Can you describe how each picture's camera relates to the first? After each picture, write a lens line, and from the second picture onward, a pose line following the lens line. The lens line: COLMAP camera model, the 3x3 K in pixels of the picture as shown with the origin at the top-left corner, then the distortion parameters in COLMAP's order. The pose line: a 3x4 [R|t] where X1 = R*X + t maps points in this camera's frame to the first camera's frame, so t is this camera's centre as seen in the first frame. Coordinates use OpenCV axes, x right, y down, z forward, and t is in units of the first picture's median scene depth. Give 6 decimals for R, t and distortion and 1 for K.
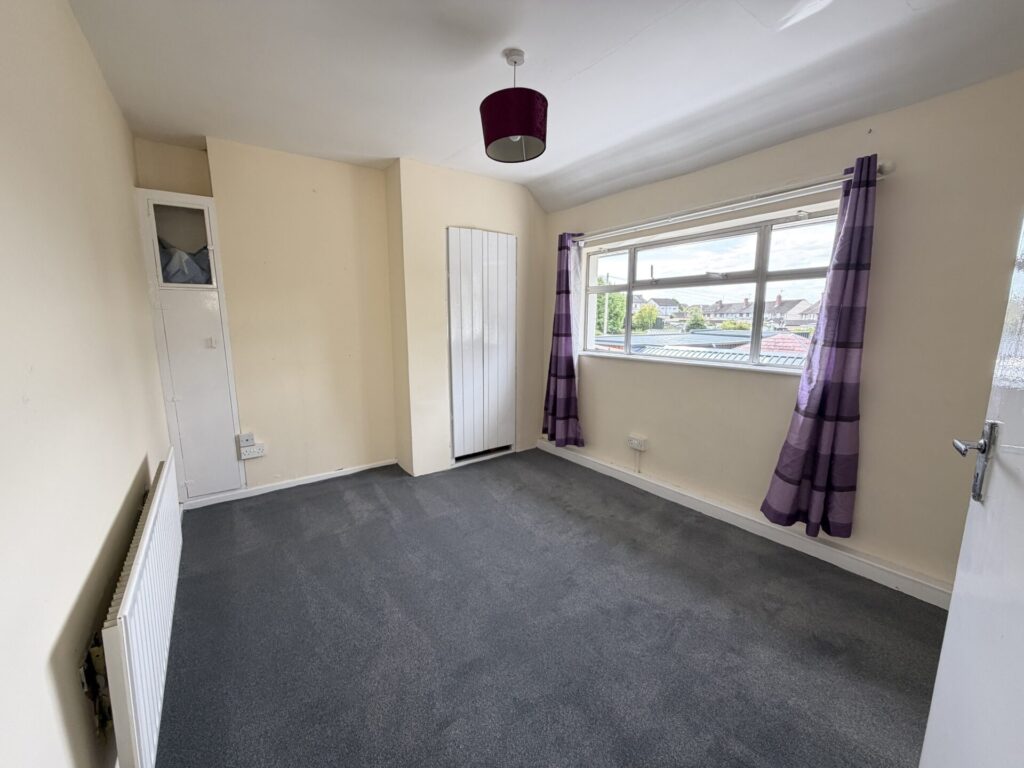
lens RADIAL K [[408.6, 0, 507.8], [0, 408.6, 377.5], [0, 0, 1]] dist [-0.000214, -0.000152]
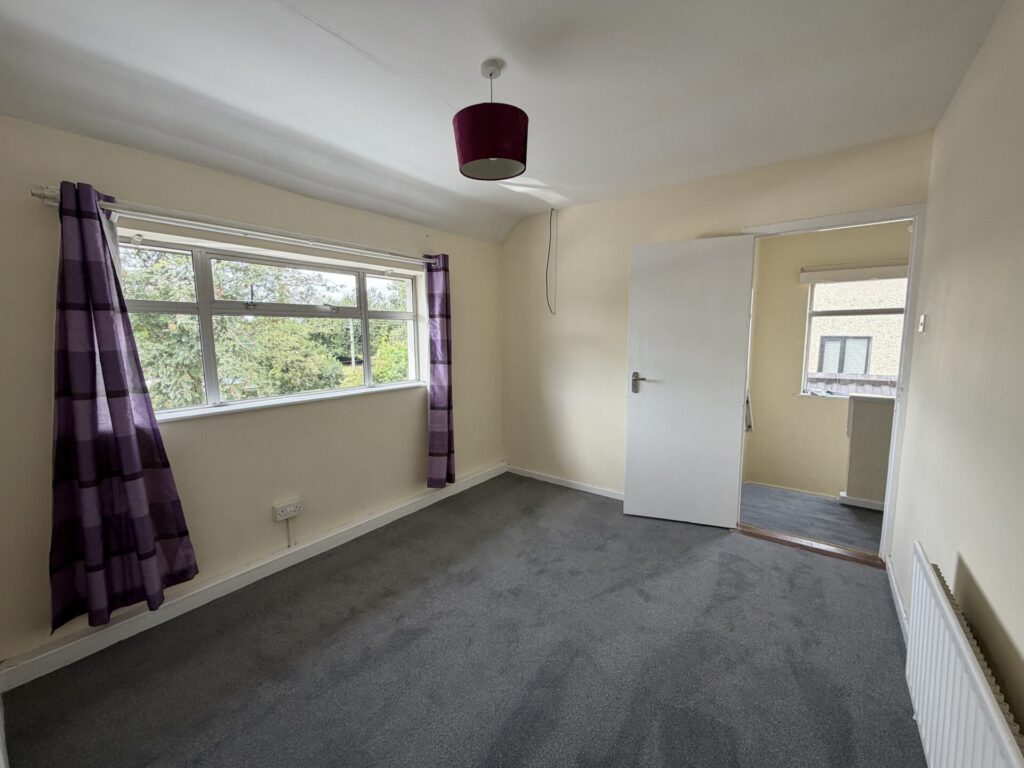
lens RADIAL K [[408.6, 0, 508.2], [0, 408.6, 375.8], [0, 0, 1]] dist [-0.000214, -0.000152]
pose [[-0.283946, -0.088895, 0.954711, -0.618696], [0.150371, 0.979244, 0.135902, -0.157570], [-0.946976, 0.182150, -0.264685, 0.892684]]
